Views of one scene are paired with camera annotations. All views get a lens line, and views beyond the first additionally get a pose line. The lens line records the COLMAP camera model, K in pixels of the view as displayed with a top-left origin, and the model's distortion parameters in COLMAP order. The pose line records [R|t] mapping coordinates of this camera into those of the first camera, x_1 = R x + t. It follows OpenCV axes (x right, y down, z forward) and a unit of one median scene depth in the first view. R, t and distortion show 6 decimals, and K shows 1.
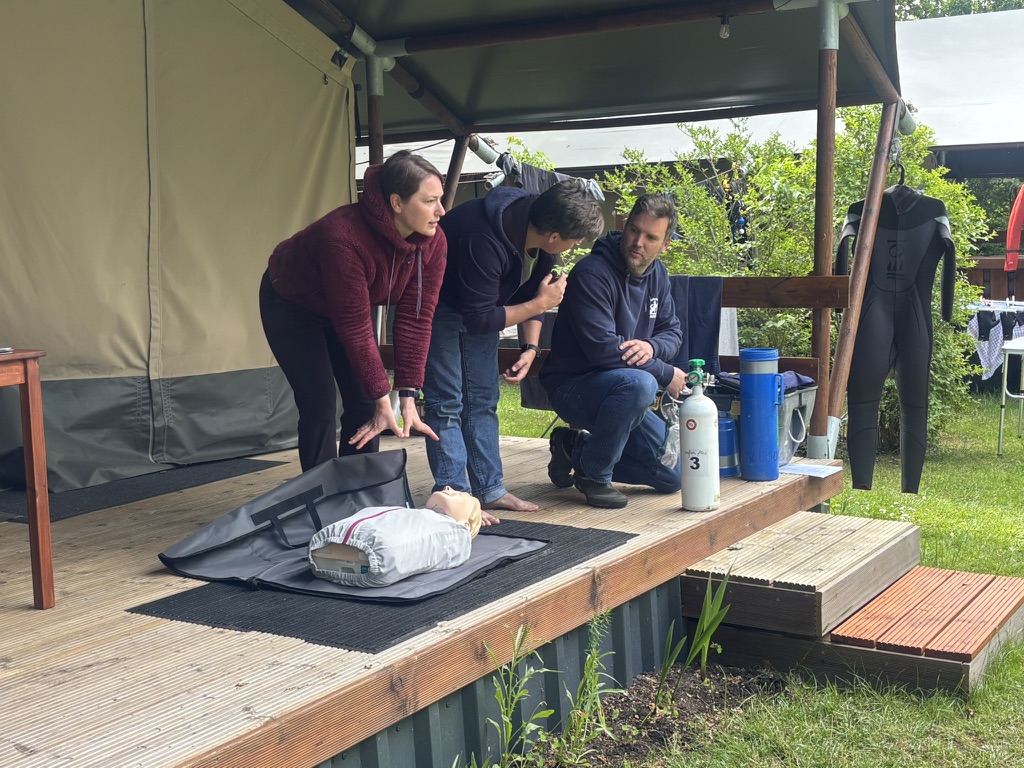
lens RADIAL K [[1352.6, 0, 511.7], [0, 1352.6, 384.5], [0, 0, 1]] dist [0.029493, 0.000000]
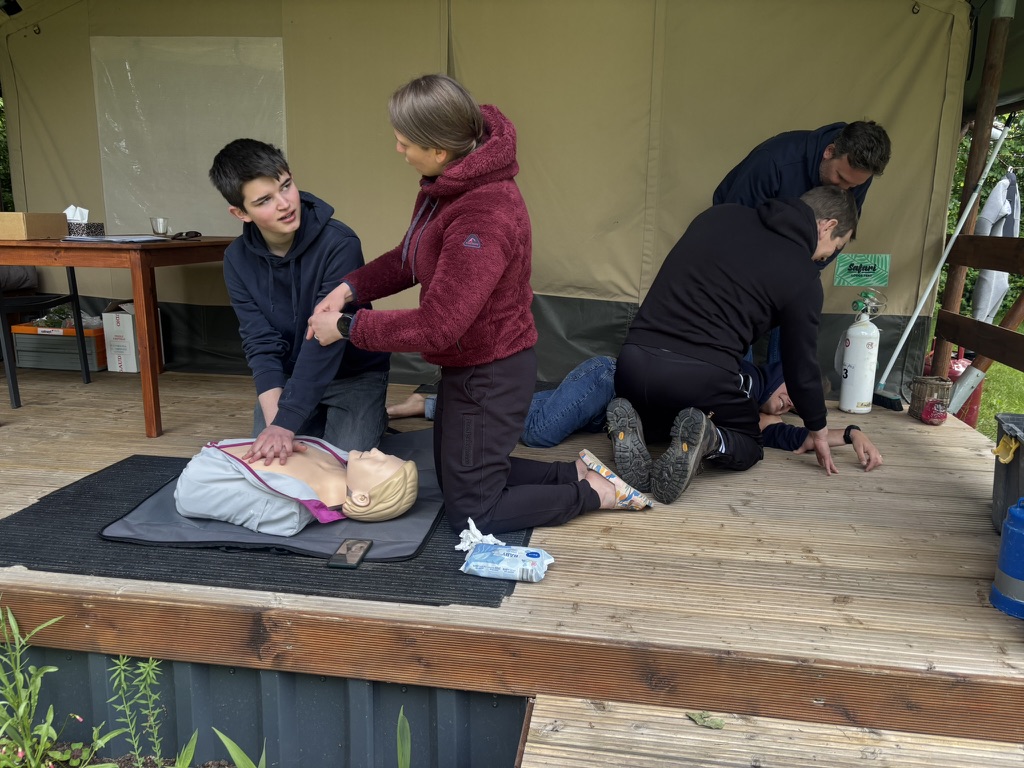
lens RADIAL K [[779.1, 0, 514.0], [0, 779.1, 392.9], [0, 0, 1]] dist [0.001678, -0.010570]
pose [[0.402663, 0.232744, -0.885264, 0.321527], [-0.130562, 0.971849, 0.196122, -0.052443], [0.905989, 0.036611, 0.421715, 0.660895]]
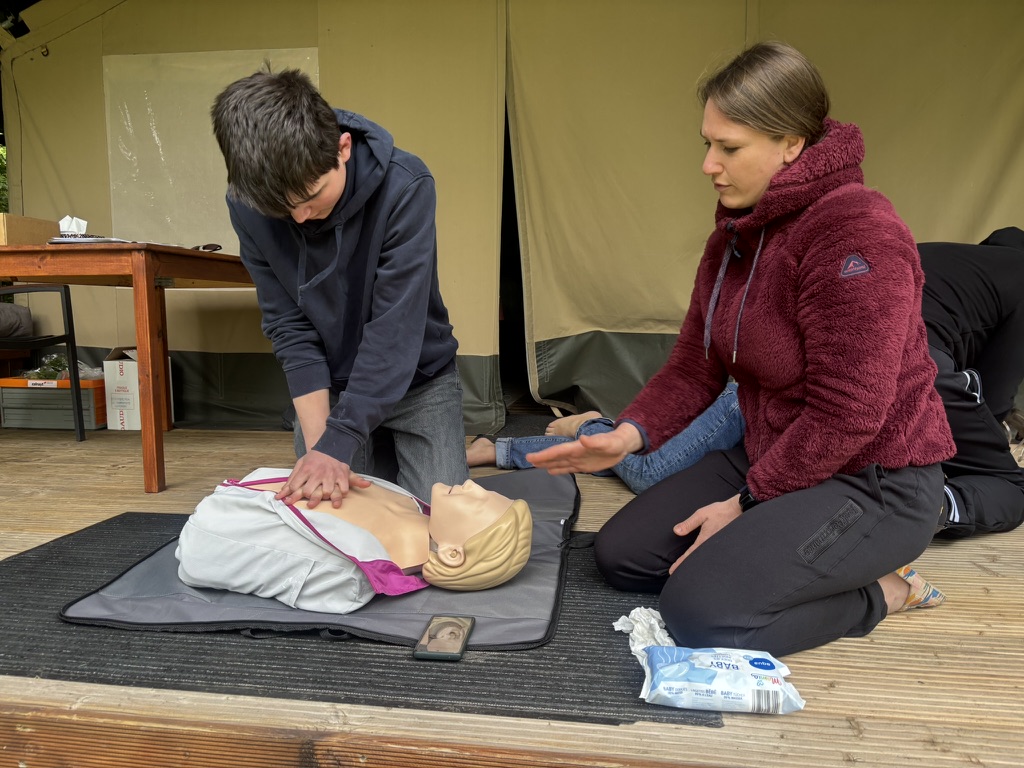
lens RADIAL K [[779.1, 0, 513.0], [0, 779.1, 395.0], [0, 0, 1]] dist [0.001678, -0.010570]
pose [[0.390639, 0.123138, -0.912271, 0.204050], [-0.111628, 0.990036, 0.085835, 0.004515], [0.913751, 0.068304, 0.400493, 0.668083]]
